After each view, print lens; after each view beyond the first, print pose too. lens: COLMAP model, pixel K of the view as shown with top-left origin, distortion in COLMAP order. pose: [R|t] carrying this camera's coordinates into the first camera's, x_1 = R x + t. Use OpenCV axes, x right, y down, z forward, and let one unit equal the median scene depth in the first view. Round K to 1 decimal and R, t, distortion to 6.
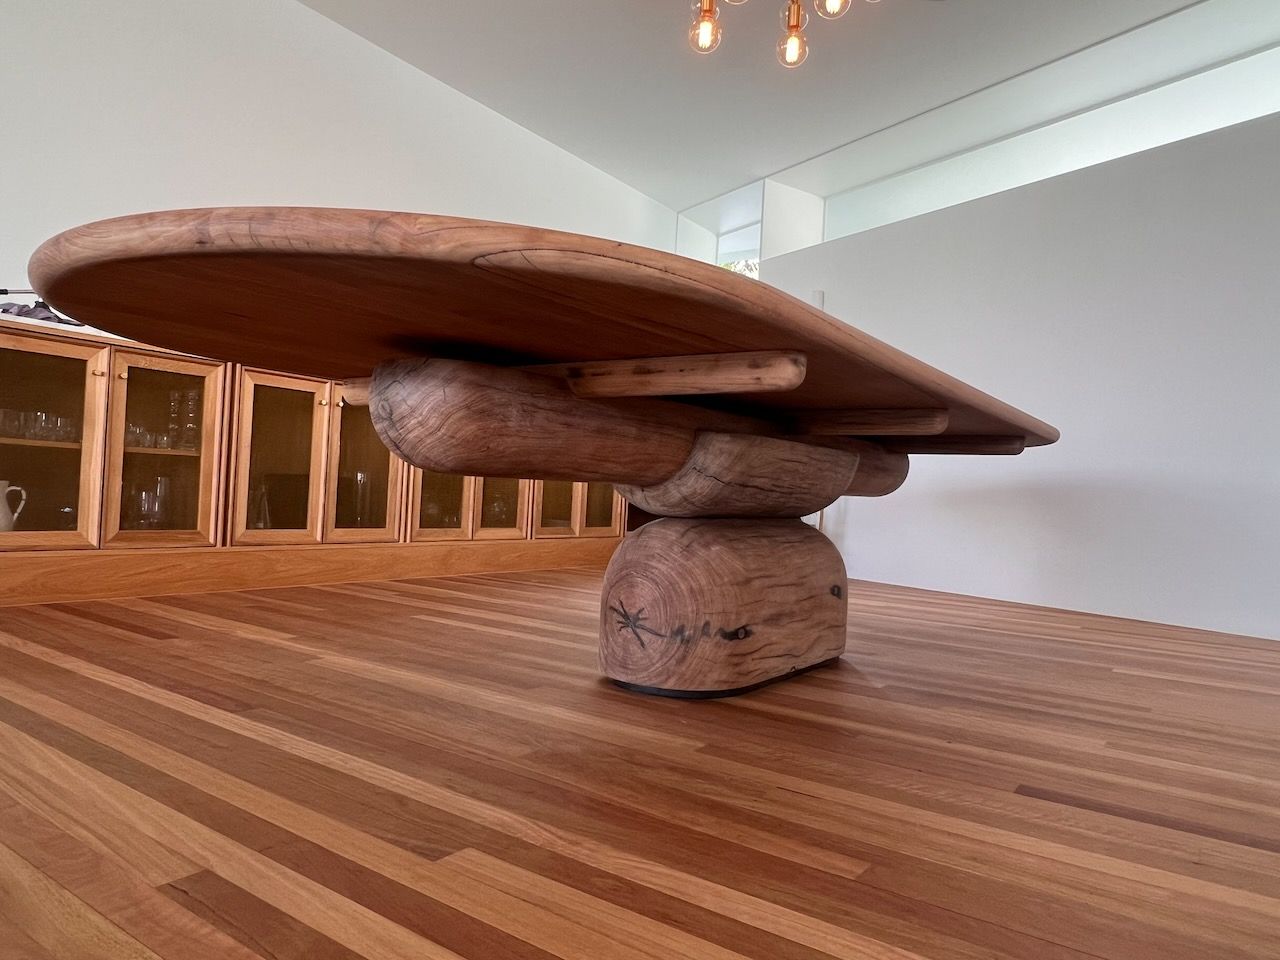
lens RADIAL K [[843.5, 0, 640.0], [0, 843.5, 480.0], [0, 0, 1]] dist [-0.006522, -0.000811]
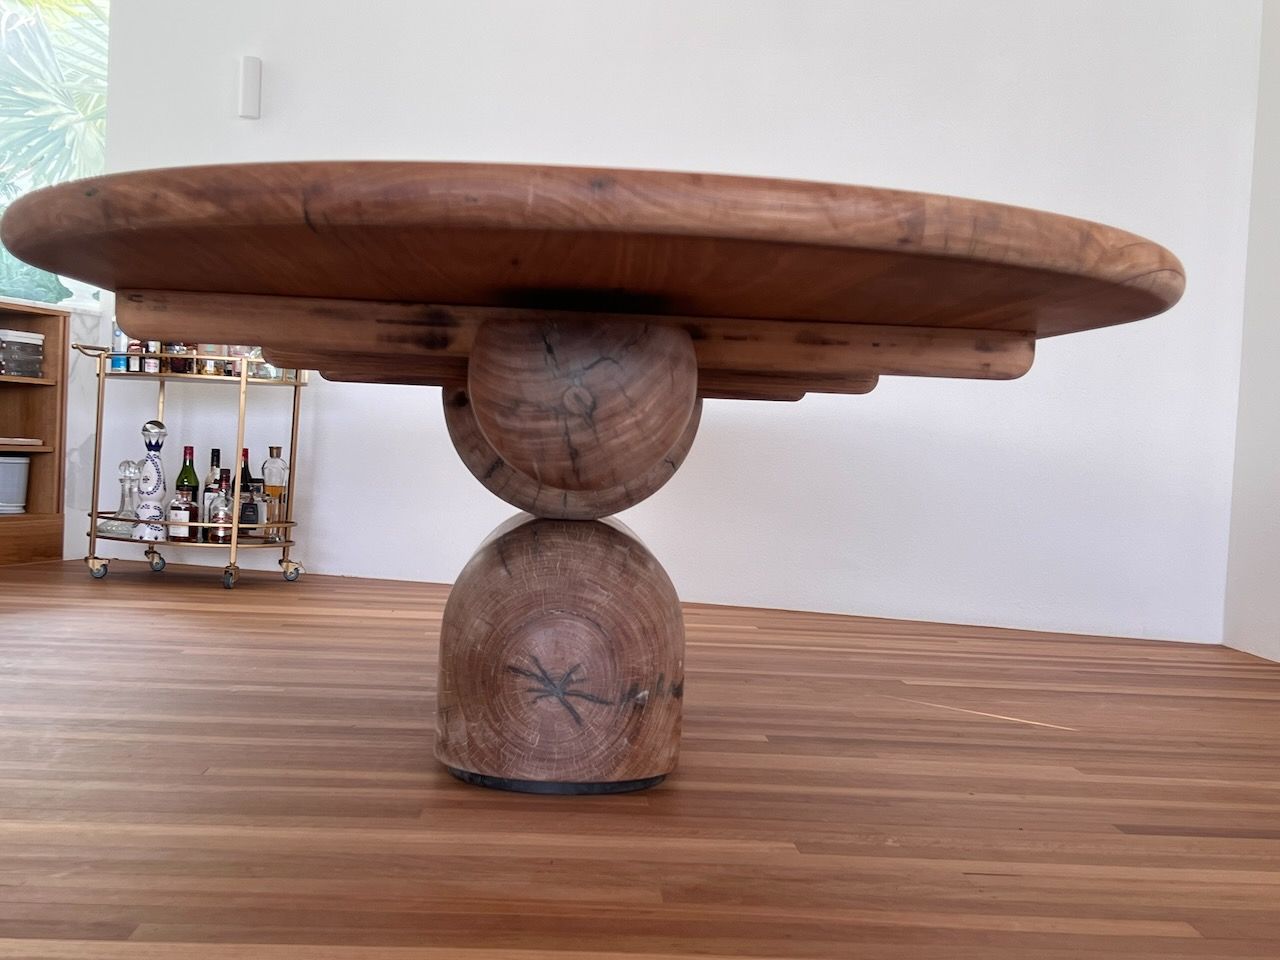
lens RADIAL K [[1583.7, 0, 640.0], [0, 1583.7, 480.0], [0, 0, 1]] dist [0.177718, -0.615554]
pose [[0.786636, -0.028720, 0.616749, -0.727618], [-0.016889, 0.997543, 0.067993, -0.076364], [-0.617186, -0.063901, 0.784218, 0.016632]]
